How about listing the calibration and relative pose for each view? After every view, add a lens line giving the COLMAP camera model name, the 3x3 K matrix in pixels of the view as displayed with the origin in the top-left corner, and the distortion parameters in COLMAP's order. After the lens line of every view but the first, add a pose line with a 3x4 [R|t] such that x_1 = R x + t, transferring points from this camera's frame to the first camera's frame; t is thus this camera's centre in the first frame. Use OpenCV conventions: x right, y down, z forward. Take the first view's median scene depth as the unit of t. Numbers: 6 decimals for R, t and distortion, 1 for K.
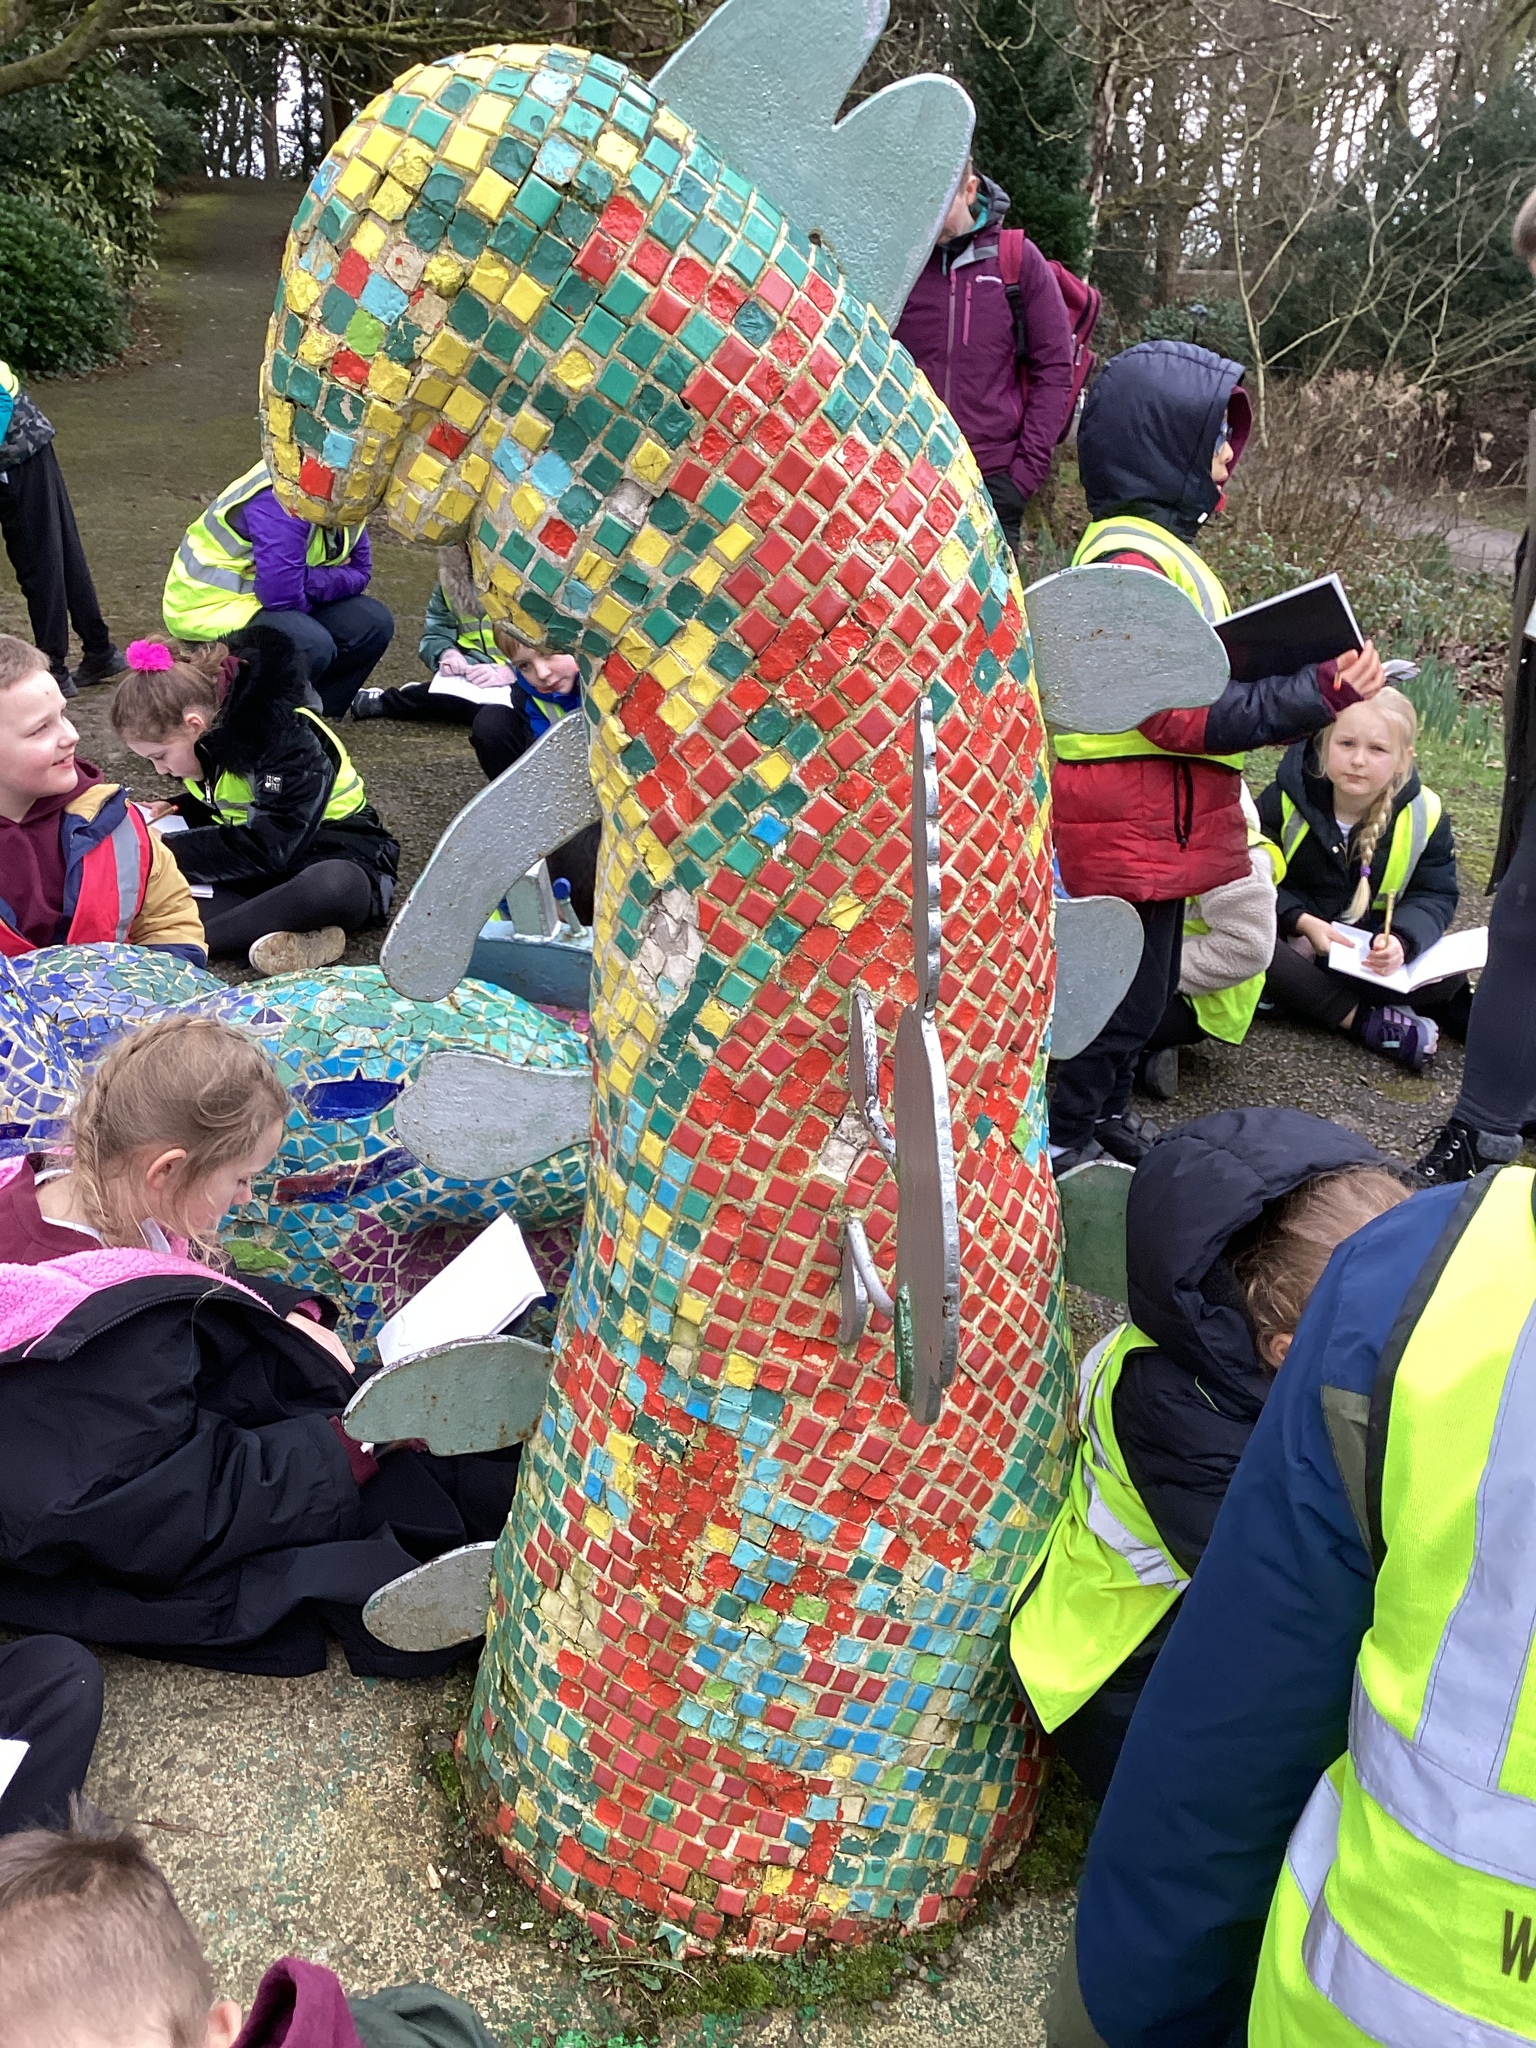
lens RADIAL K [[1837.8, 0, 752.1], [0, 1837.8, 1059.8], [0, 0, 1]] dist [0.107490, -0.166868]
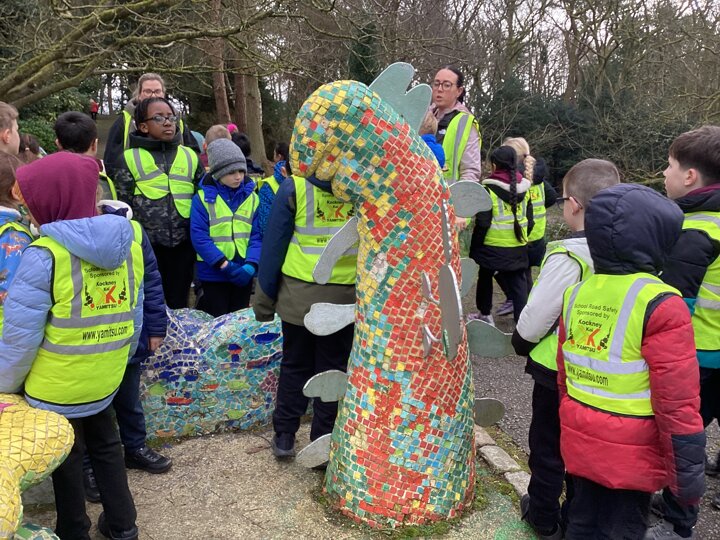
lens RADIAL K [[646.1, 0, 369.4], [0, 646.1, 277.7], [0, 0, 1]] dist [0.107490, -0.166868]
pose [[0.989416, -0.063030, 0.130702, -0.258538], [0.086409, 0.979542, -0.181742, 0.232002], [-0.116573, 0.191112, 0.974621, -0.476901]]
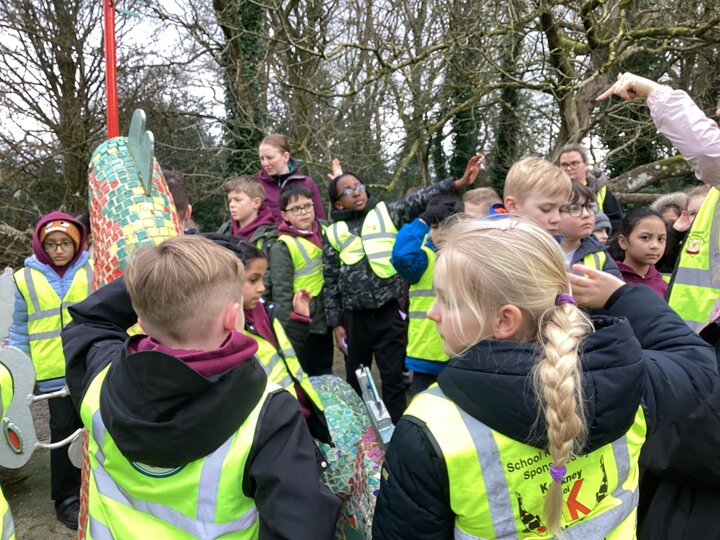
lens RADIAL K [[646.1, 0, 356.8], [0, 646.1, 279.8], [0, 0, 1]] dist [0.107490, -0.166868]
pose [[0.364217, 0.073484, -0.928410, 1.311787], [-0.368832, 0.926754, -0.071341, -0.265194], [0.855166, 0.368411, 0.364643, 0.854665]]
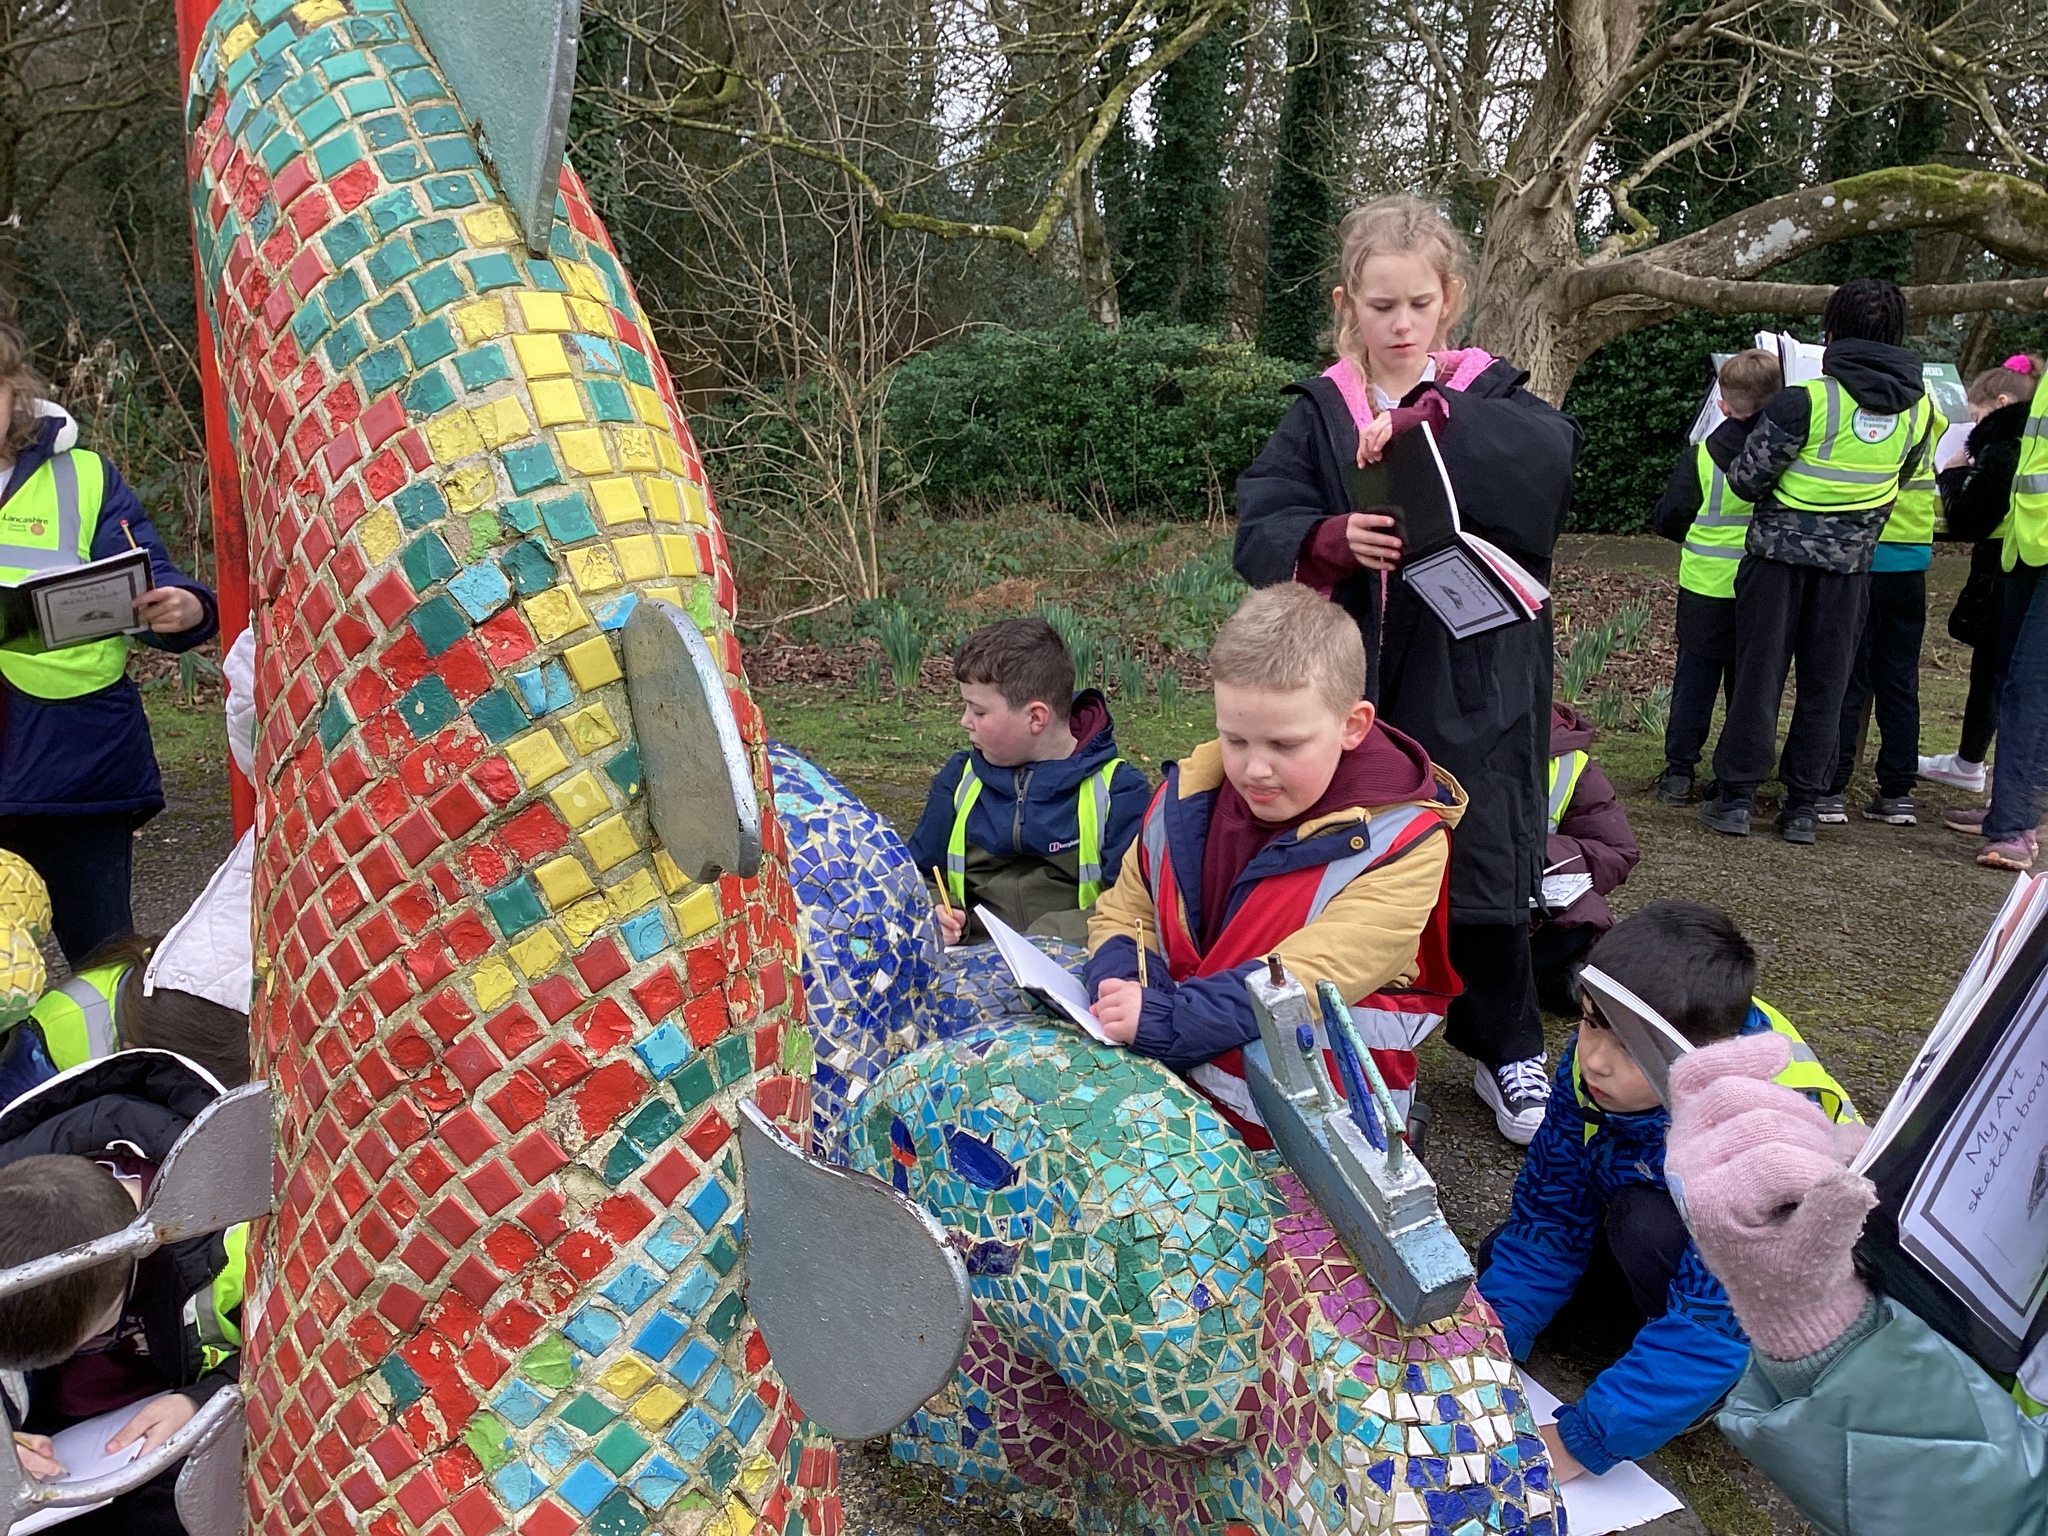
lens RADIAL K [[1837.8, 0, 1043.3], [0, 1837.8, 777.2], [0, 0, 1]] dist [0.107490, -0.166868]
pose [[0.458444, 0.208837, -0.863838, 0.755304], [-0.379673, 0.924857, 0.022094, -0.262879], [0.803541, 0.317847, 0.503285, 0.778117]]
